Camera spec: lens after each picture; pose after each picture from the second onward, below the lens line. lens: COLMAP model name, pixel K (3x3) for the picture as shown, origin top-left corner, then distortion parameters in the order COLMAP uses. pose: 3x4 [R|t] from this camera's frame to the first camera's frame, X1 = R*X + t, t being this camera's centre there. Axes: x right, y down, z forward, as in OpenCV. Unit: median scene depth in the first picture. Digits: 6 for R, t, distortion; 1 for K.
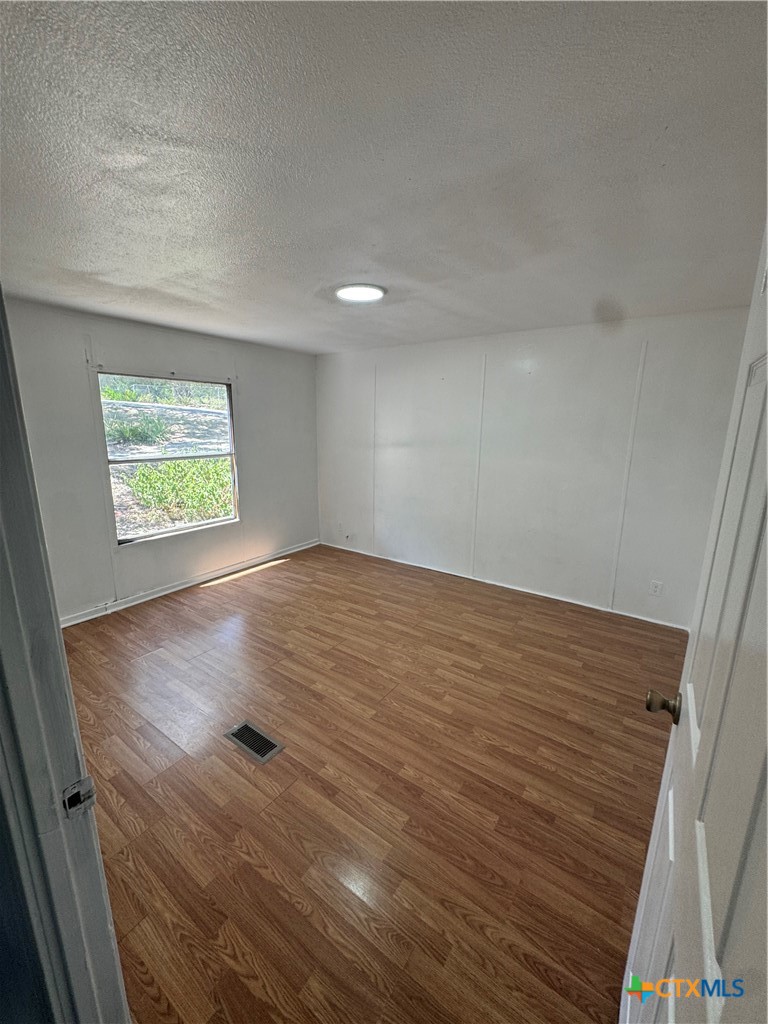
lens RADIAL K [[411.7, 0, 386.5], [0, 411.7, 510.3], [0, 0, 1]] dist [0.001713, 0.000188]
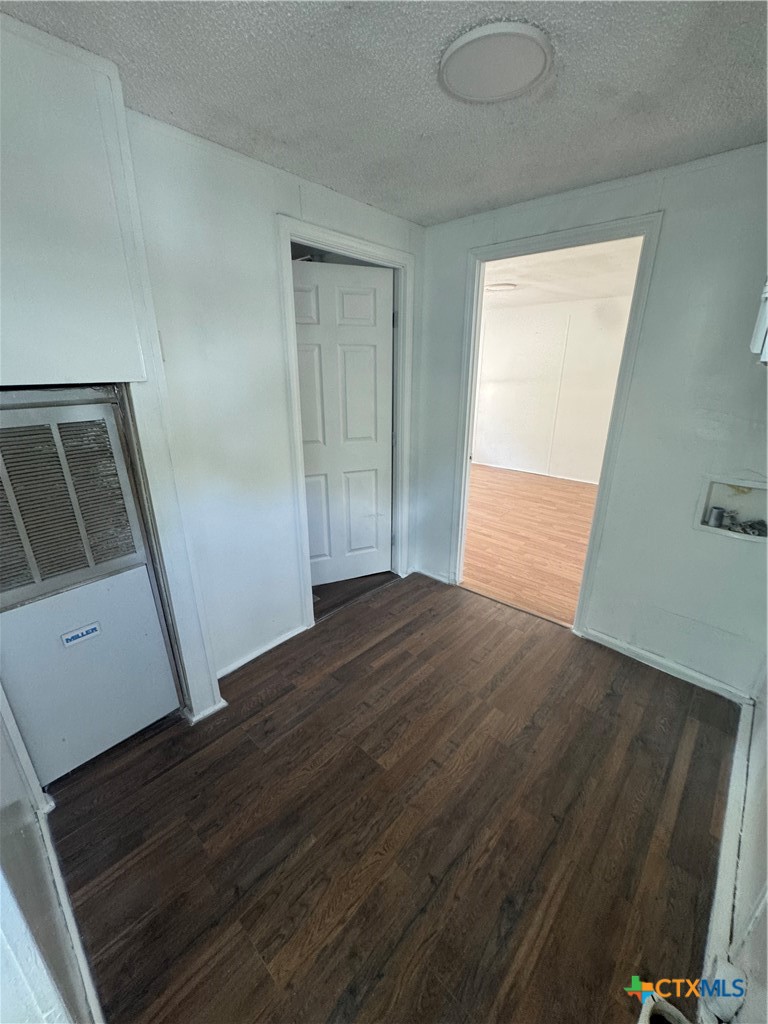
lens RADIAL K [[411.7, 0, 386.5], [0, 411.7, 510.3], [0, 0, 1]] dist [0.001713, 0.000188]
pose [[0.991369, 0.037858, -0.125516, -0.246642], [-0.021669, 0.991548, 0.127915, 0.166970], [0.129298, -0.124091, 0.983811, -0.760117]]
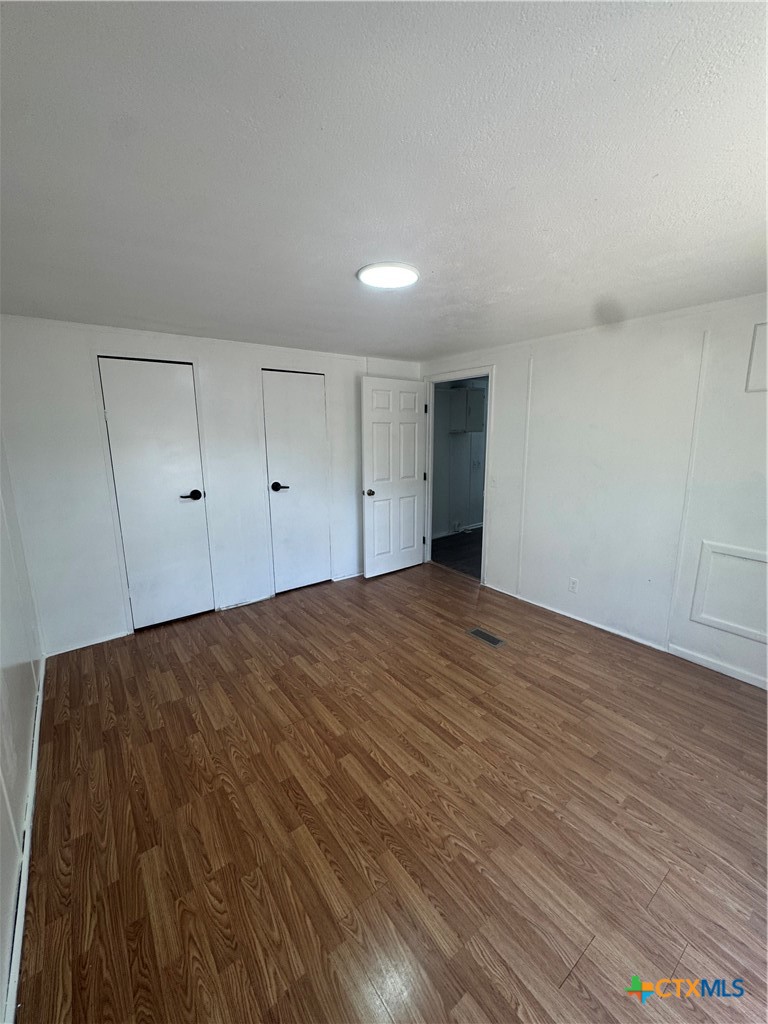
lens RADIAL K [[411.7, 0, 386.5], [0, 411.7, 510.3], [0, 0, 1]] dist [0.001713, 0.000188]
pose [[-0.951716, -0.059244, 0.301210, -0.285454], [0.065060, 0.919984, 0.386518, -0.357653], [-0.300007, 0.387452, -0.871709, 1.610345]]
